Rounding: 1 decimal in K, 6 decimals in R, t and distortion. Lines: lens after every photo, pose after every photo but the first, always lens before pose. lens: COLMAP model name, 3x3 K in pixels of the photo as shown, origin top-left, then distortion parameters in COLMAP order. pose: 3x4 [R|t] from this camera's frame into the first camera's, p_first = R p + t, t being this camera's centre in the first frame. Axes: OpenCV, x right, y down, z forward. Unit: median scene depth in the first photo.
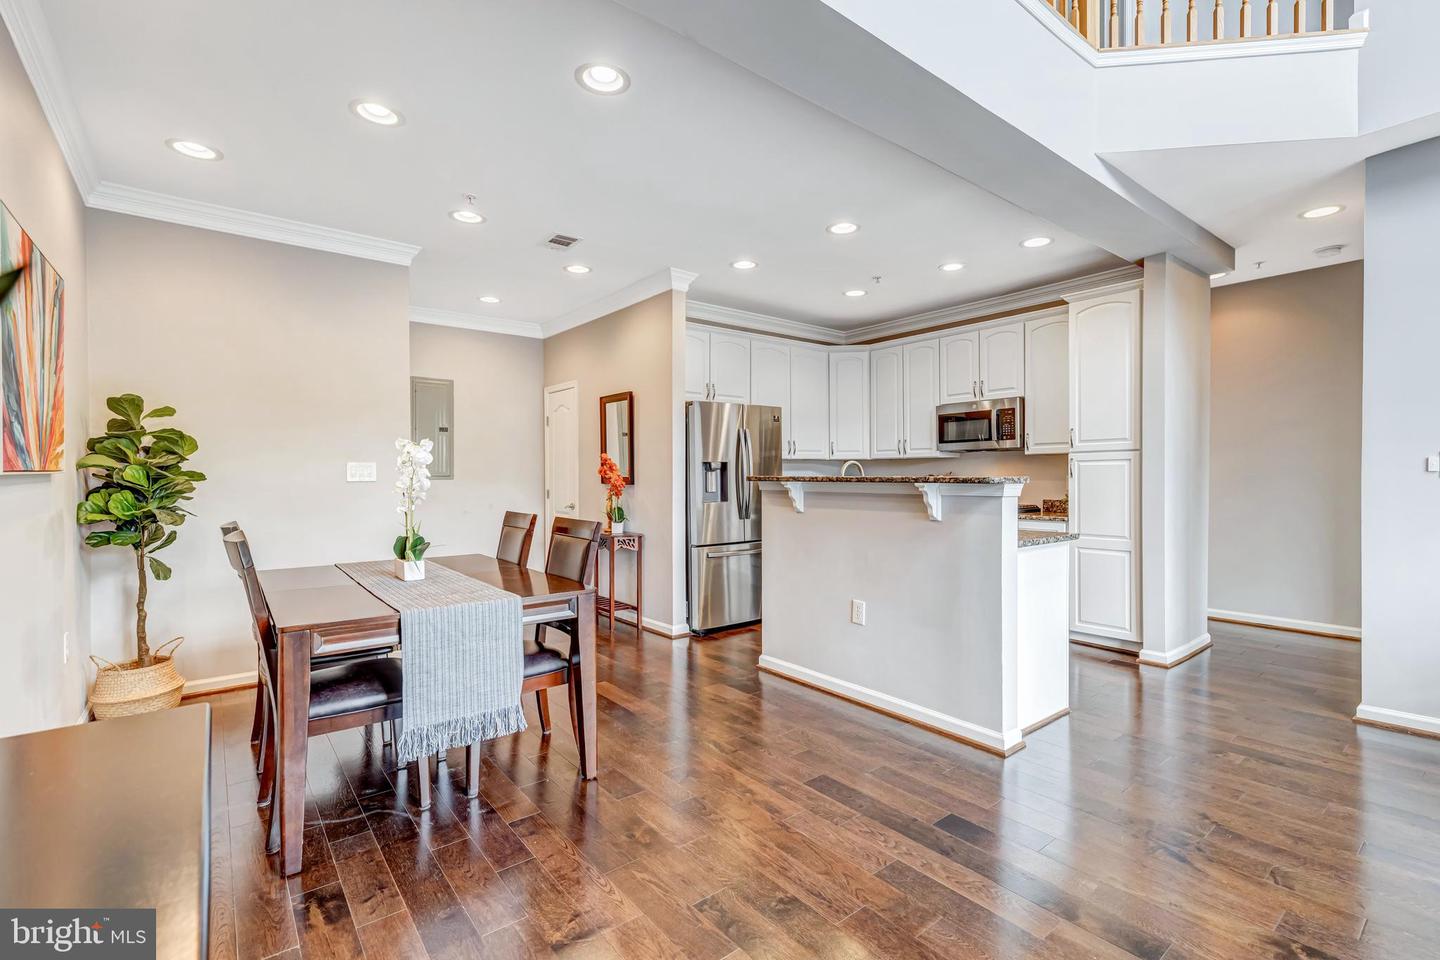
lens RADIAL K [[649.3, 0, 720.0], [0, 649.3, 480.0], [0, 0, 1]] dist [0.006206, -0.000483]
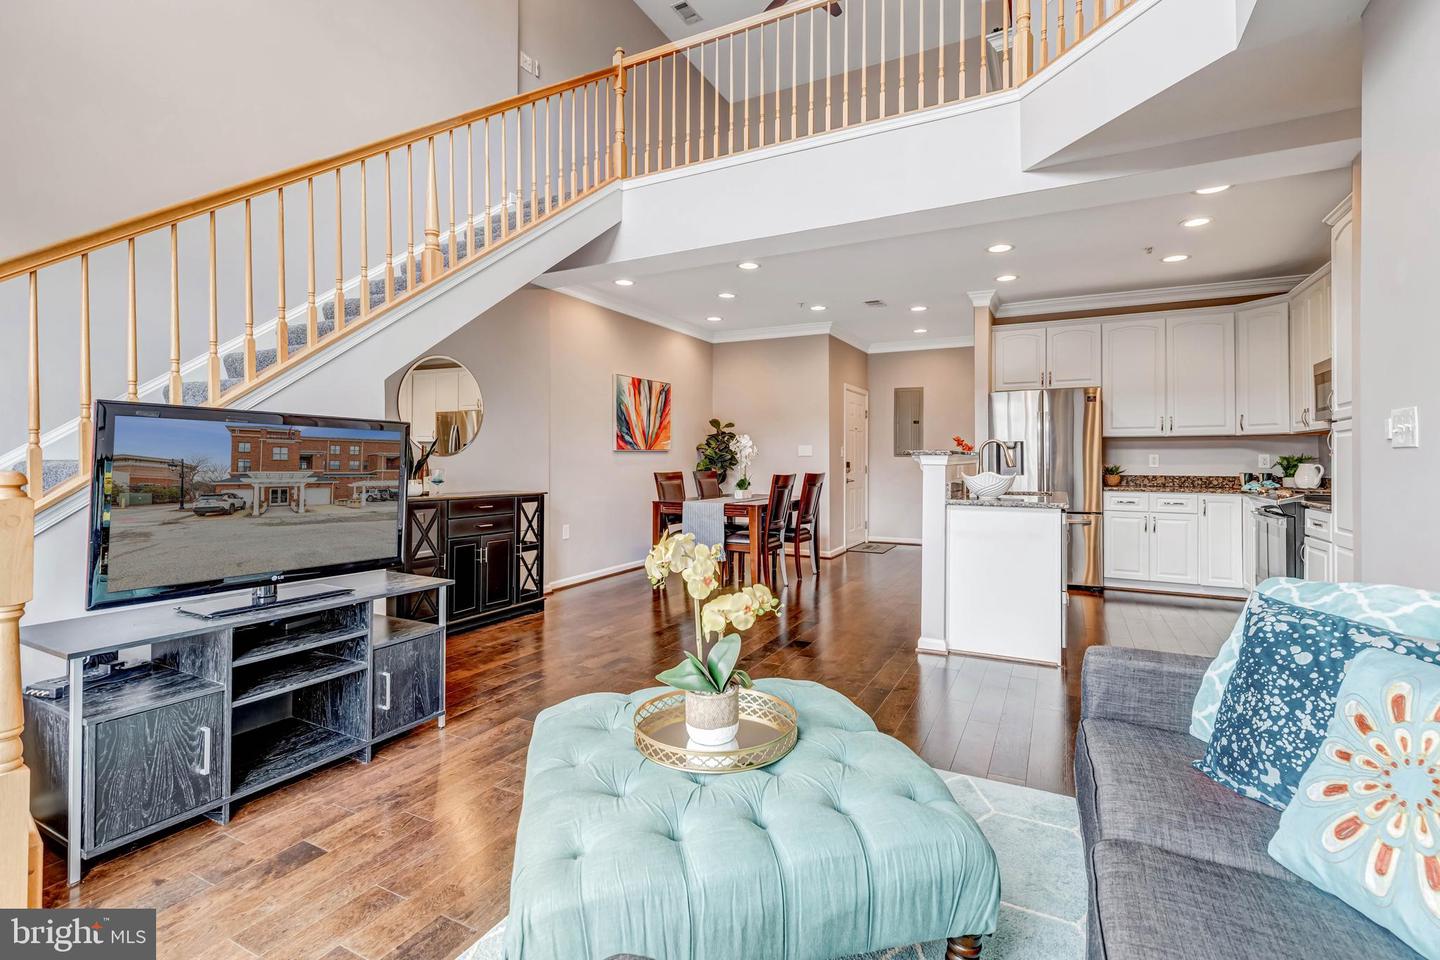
lens RADIAL K [[645.5, 0, 726.9], [0, 645.5, 458.0], [0, 0, 1]] dist [0.014340, -0.000332]
pose [[0.417387, 0.004281, -0.908719, 1.001581], [-0.012736, 0.999918, -0.001140, 0.012545], [0.908640, 0.012049, 0.417408, 0.030842]]
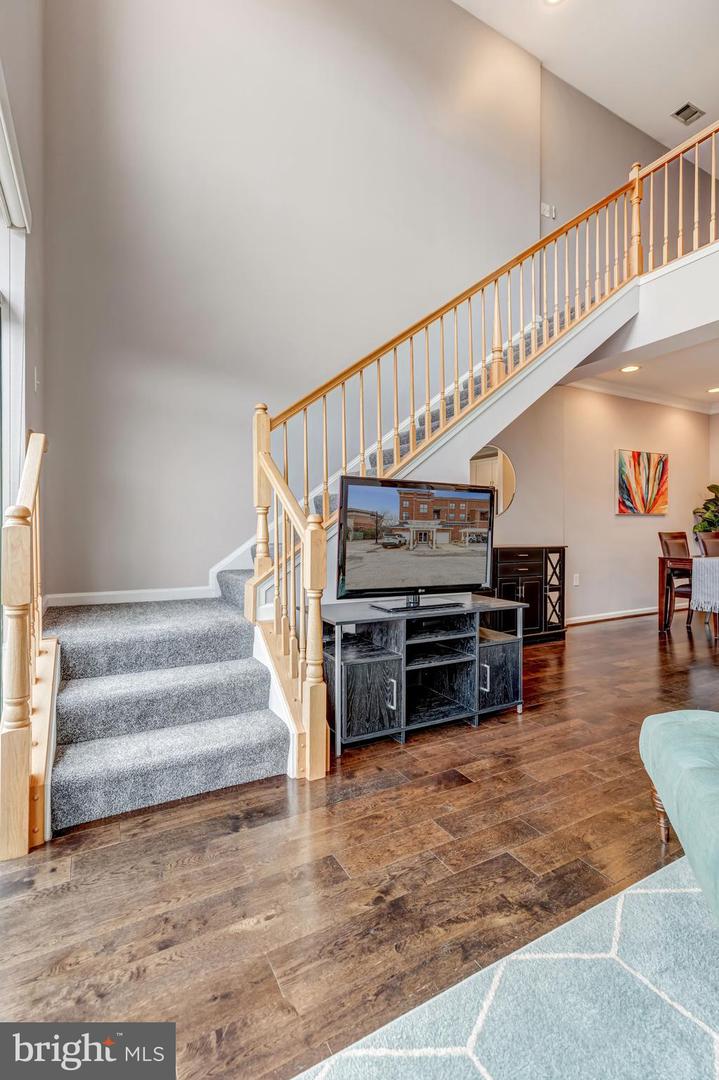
lens RADIAL K [[484.2, 0, 357.9], [0, 484.2, 533.5], [0, 0, 1]] dist [0.014340, -0.000332]
pose [[-0.165054, 0.012079, -0.986211, 0.968105], [-0.006358, 0.999891, 0.013310, 0.036780], [0.986264, 0.008467, -0.164960, -0.061423]]
